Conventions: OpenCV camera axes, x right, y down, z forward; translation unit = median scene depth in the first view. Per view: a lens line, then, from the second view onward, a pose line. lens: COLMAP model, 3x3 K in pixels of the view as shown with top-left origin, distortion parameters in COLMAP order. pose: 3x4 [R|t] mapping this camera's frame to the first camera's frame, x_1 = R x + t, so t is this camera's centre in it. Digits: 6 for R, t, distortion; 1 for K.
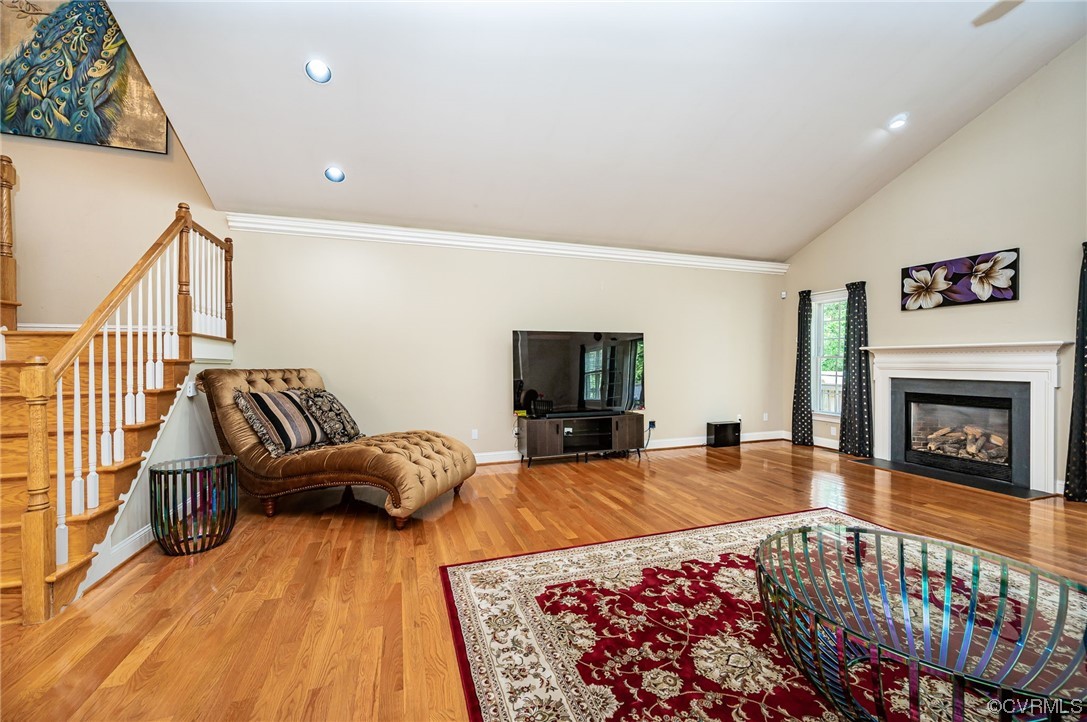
lens RADIAL K [[423.3, 0, 543.5], [0, 423.3, 361.0], [0, 0, 1]] dist [-0.003609, -0.000215]
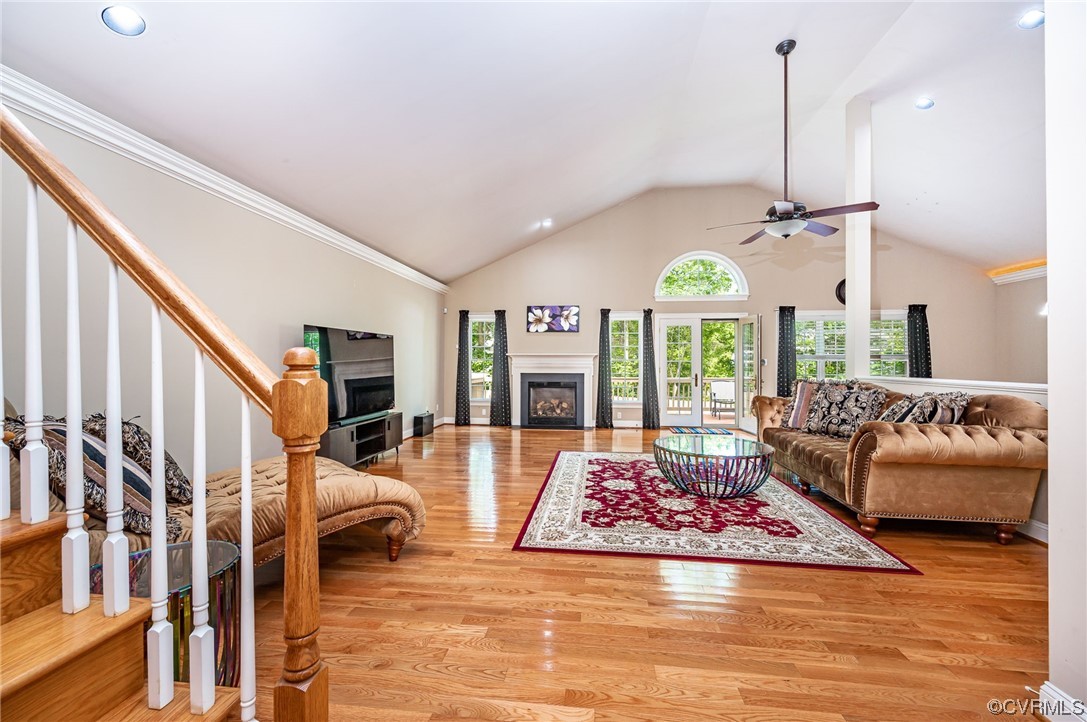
lens RADIAL K [[423.3, 0, 543.5], [0, 423.3, 361.0], [0, 0, 1]] dist [-0.003609, -0.000215]
pose [[0.446908, 0.006009, 0.894560, -1.045762], [-0.003976, 0.999981, -0.004731, 0.000637], [-0.894571, -0.001442, 0.446923, 0.379945]]
